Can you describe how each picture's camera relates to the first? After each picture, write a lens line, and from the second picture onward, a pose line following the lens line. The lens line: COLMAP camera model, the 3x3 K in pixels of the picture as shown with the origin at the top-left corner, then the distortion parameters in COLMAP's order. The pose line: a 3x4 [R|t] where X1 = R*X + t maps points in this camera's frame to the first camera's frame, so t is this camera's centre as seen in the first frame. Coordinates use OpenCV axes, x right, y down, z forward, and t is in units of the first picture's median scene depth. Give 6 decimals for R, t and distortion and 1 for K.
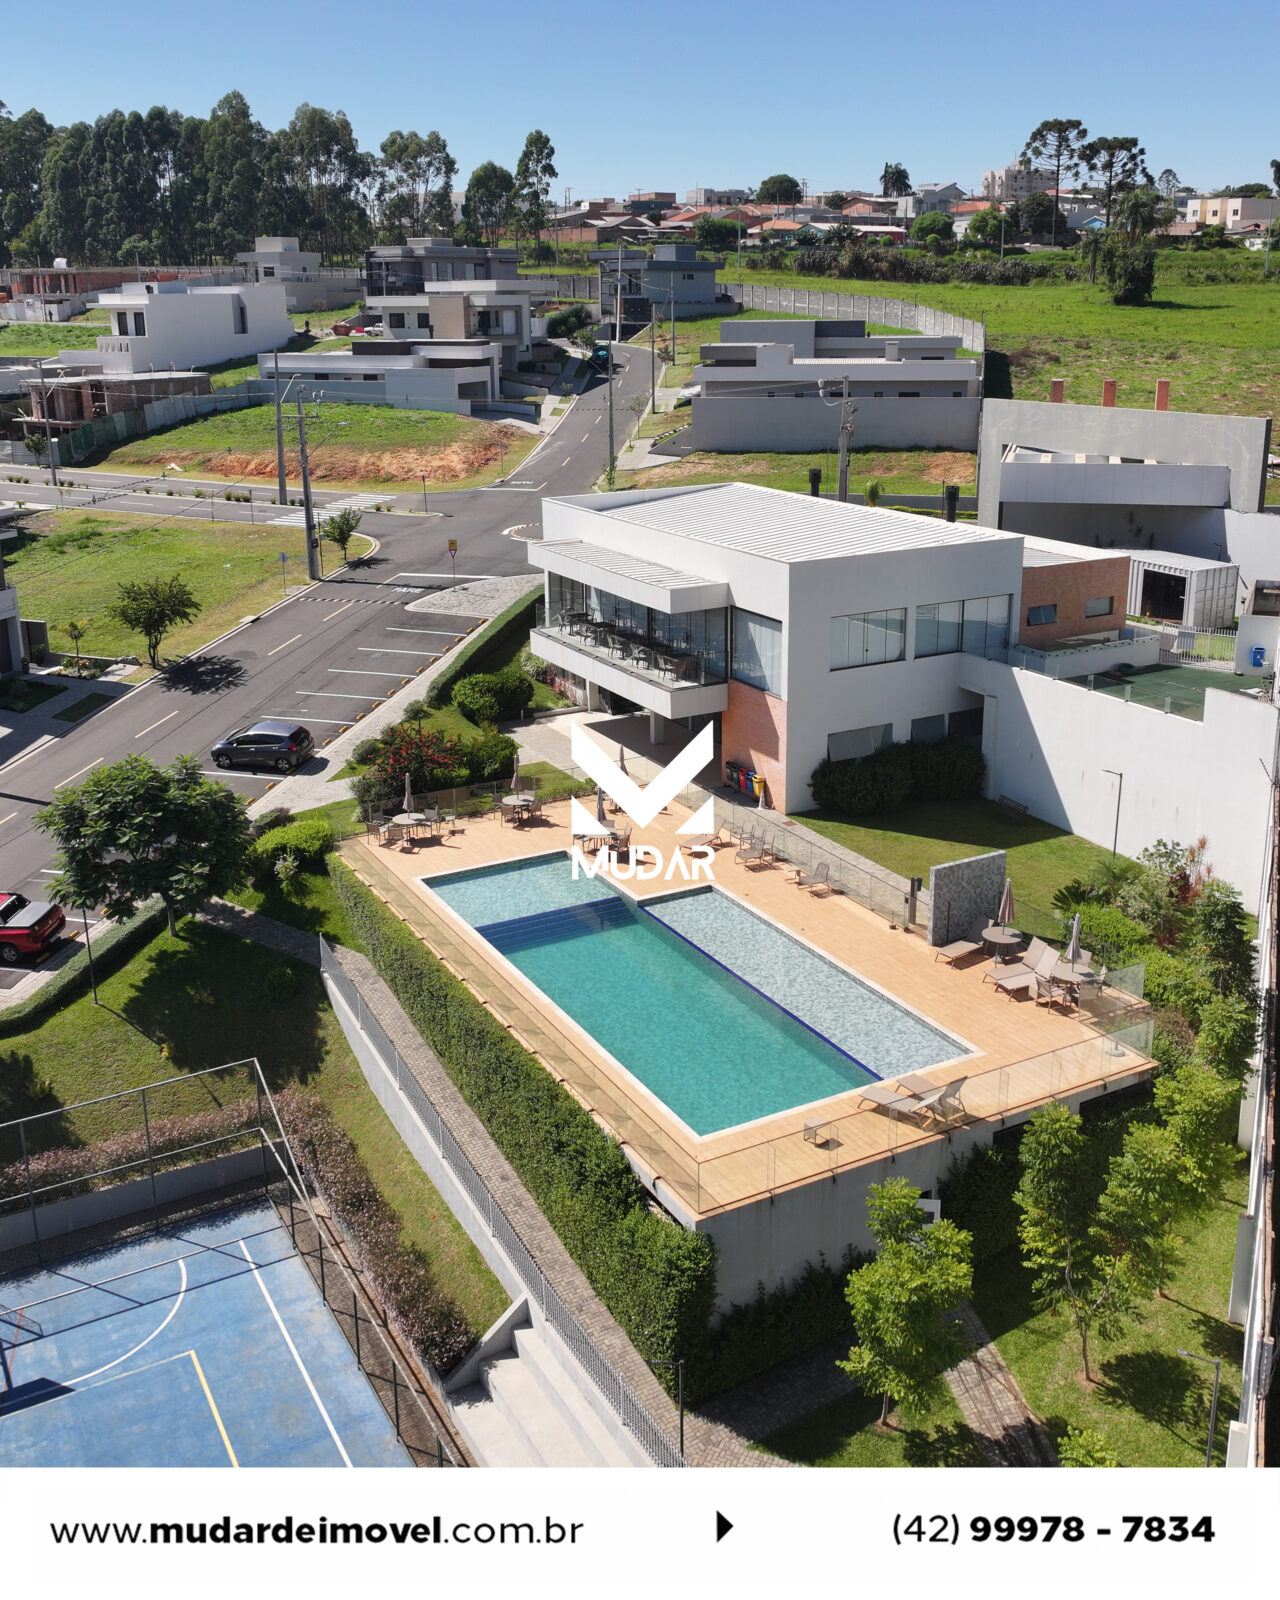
lens RADIAL K [[1508.0, 0, 638.1], [0, 1508.0, 697.9], [0, 0, 1]] dist [0.009551, -0.010977]
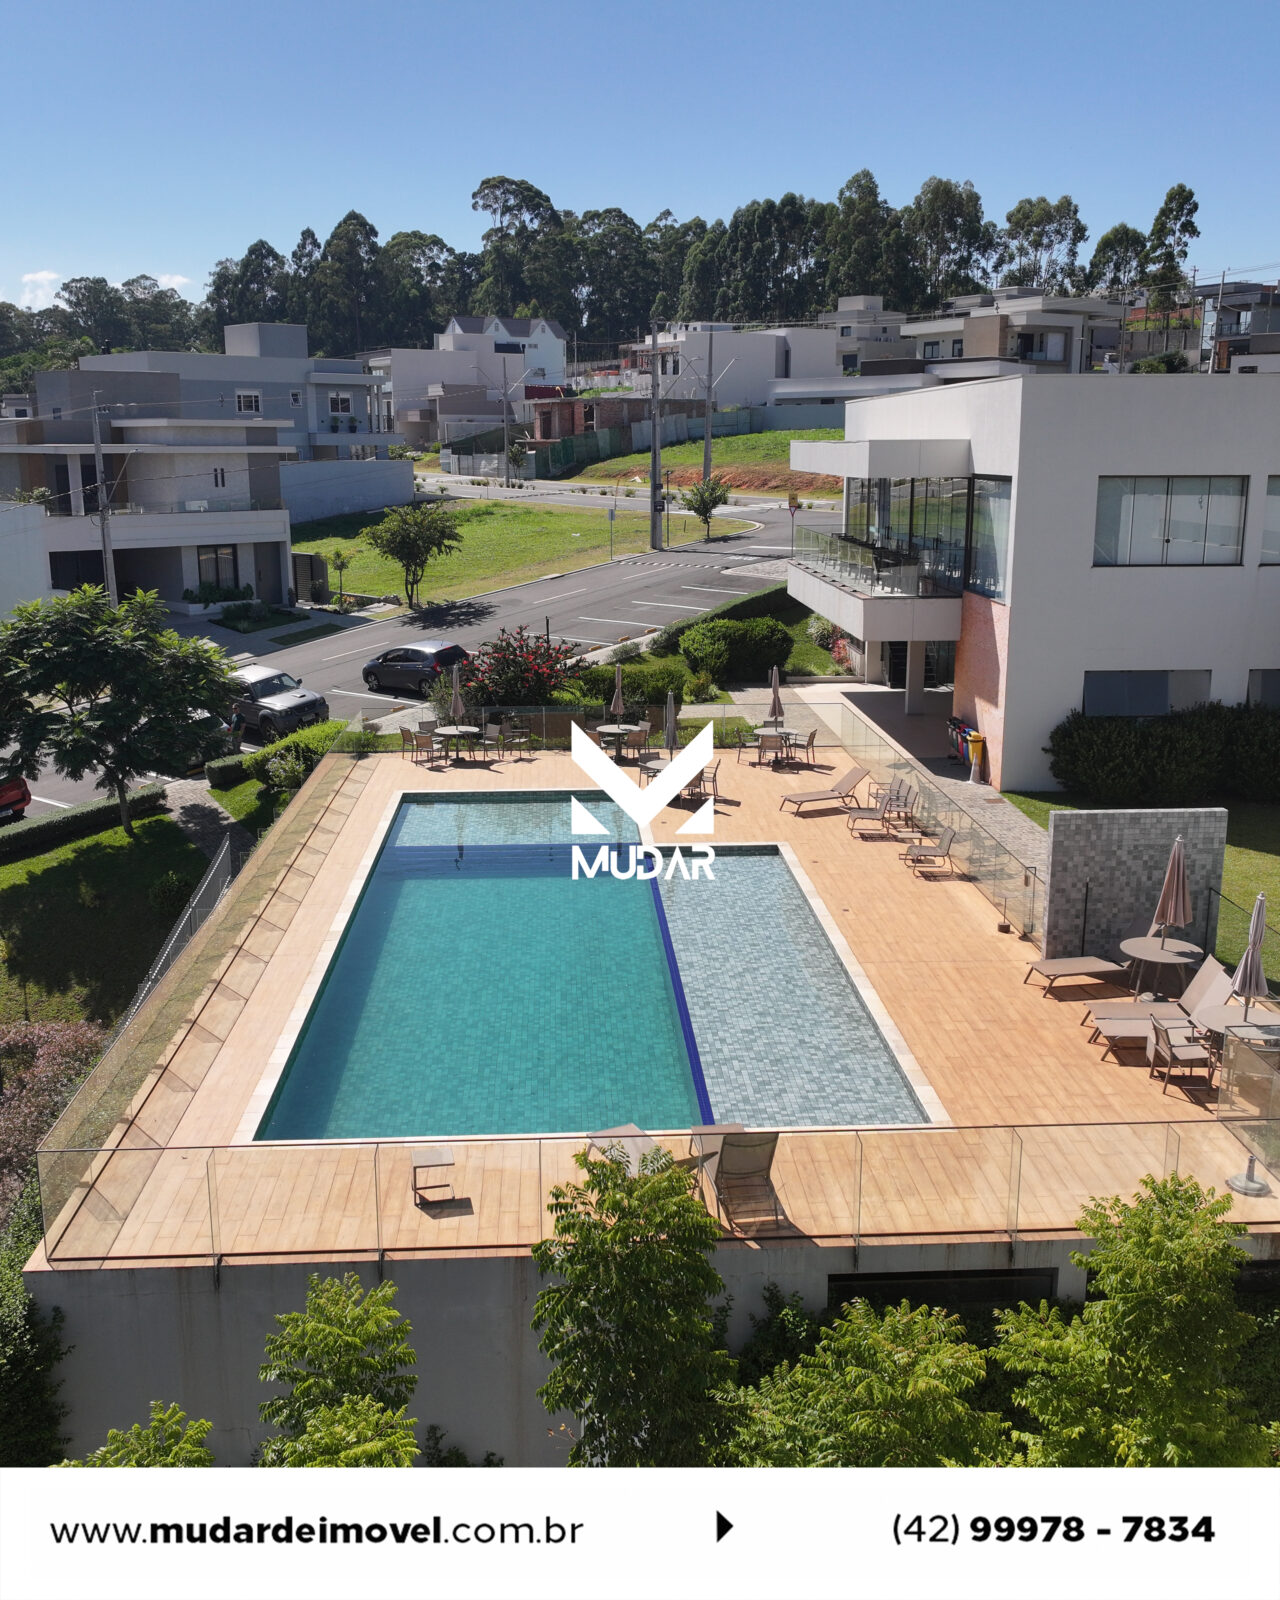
lens RADIAL K [[1497.7, 0, 640.0], [0, 1497.7, 800.0], [0, 0, 1]] dist [0.007568, -0.011908]
pose [[0.903150, 0.106753, -0.415841, 0.187253], [-0.118128, 0.992997, -0.001639, 0.083725], [0.412754, 0.050603, 0.909436, 0.304012]]
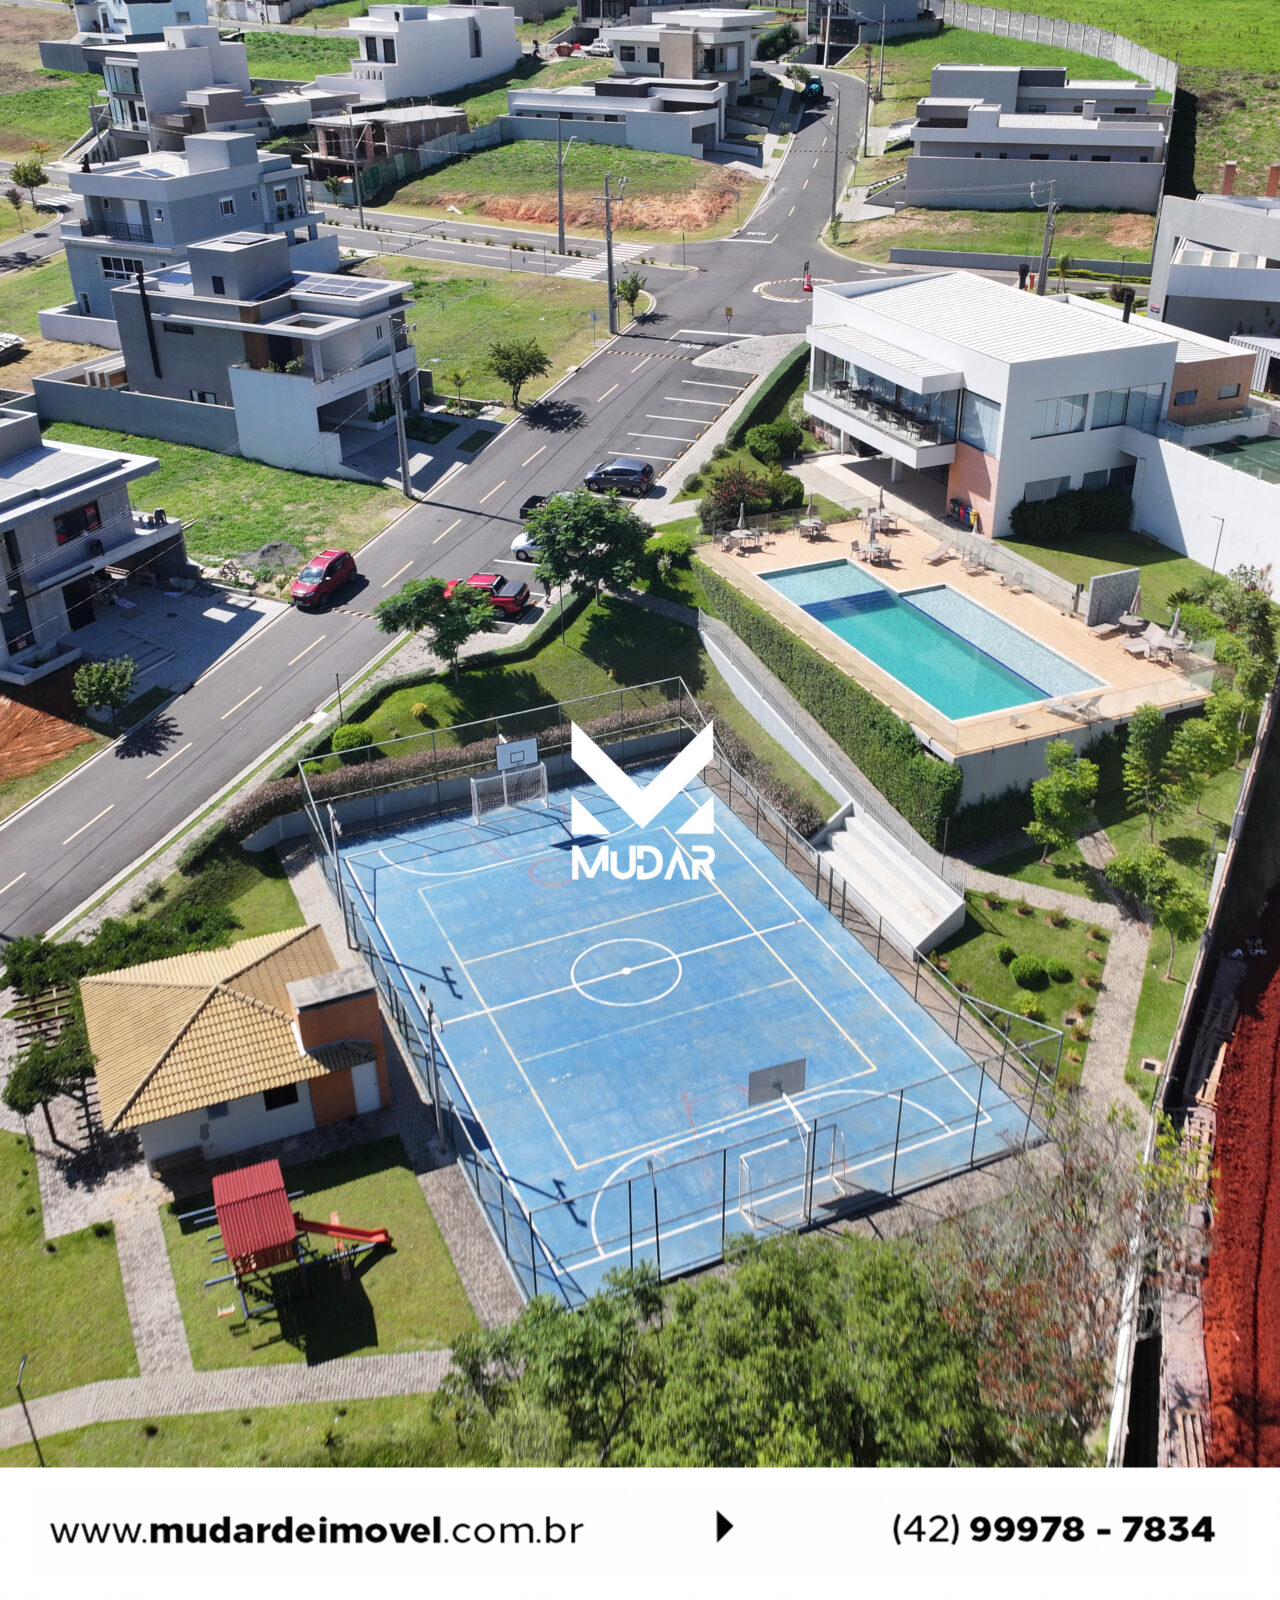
lens RADIAL K [[1515.6, 0, 671.4], [0, 1515.6, 796.0], [0, 0, 1]] dist [0.014793, -0.017264]
pose [[0.997478, 0.040833, -0.058059, -0.098290], [-0.024259, 0.964819, 0.261792, -0.049918], [0.066707, -0.259723, 0.963376, -0.428608]]
